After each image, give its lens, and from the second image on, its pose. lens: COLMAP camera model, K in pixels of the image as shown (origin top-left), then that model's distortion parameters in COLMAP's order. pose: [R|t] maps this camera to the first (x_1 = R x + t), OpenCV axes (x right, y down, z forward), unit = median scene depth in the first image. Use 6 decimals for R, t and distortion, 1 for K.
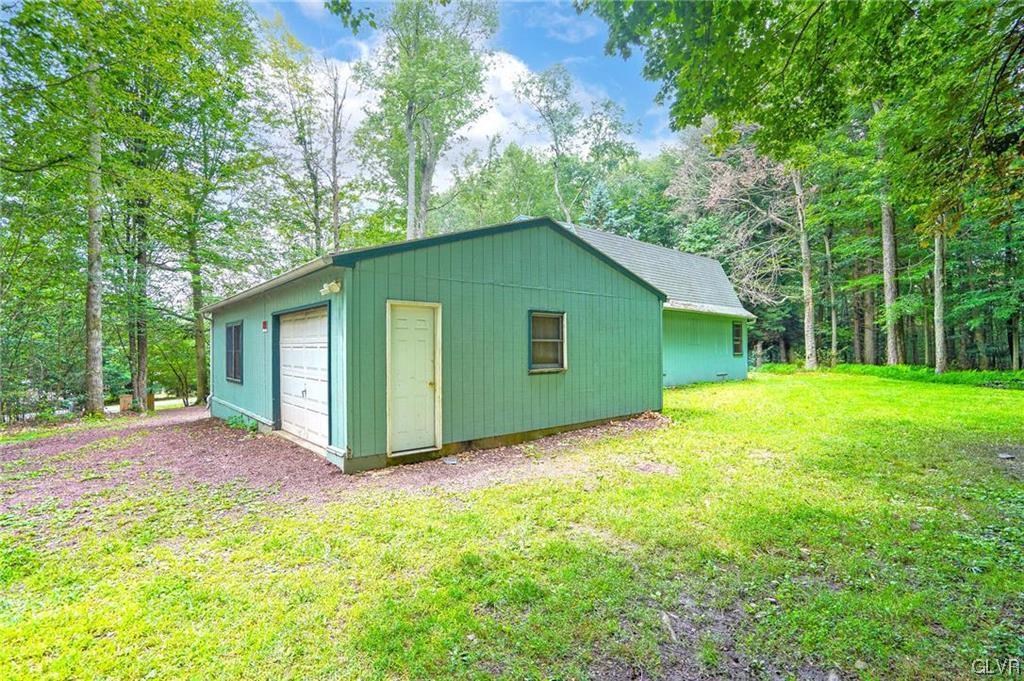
lens RADIAL K [[481.7, 0, 512.0], [0, 481.7, 340.5], [0, 0, 1]] dist [0.016326, 0.000066]
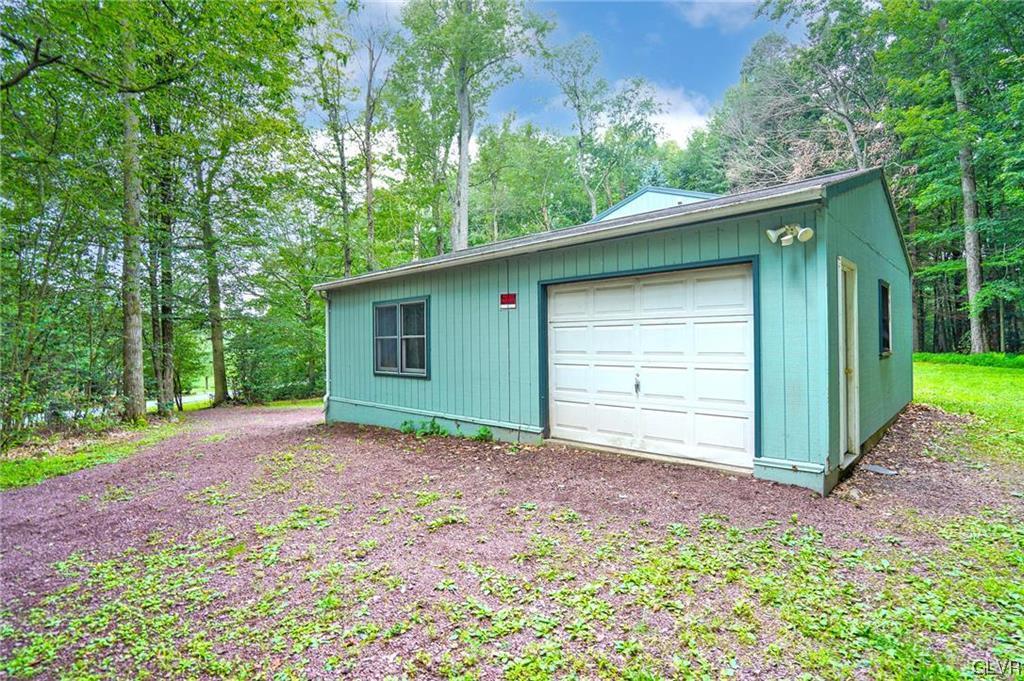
lens RADIAL K [[494.1, 0, 512.0], [0, 494.1, 340.5], [0, 0, 1]] dist [-0.002315, -0.000141]
pose [[0.994898, -0.005170, 0.100756, -0.320842], [0.004047, 0.999927, 0.011347, 0.013230], [-0.100807, -0.010882, 0.994846, 0.129102]]
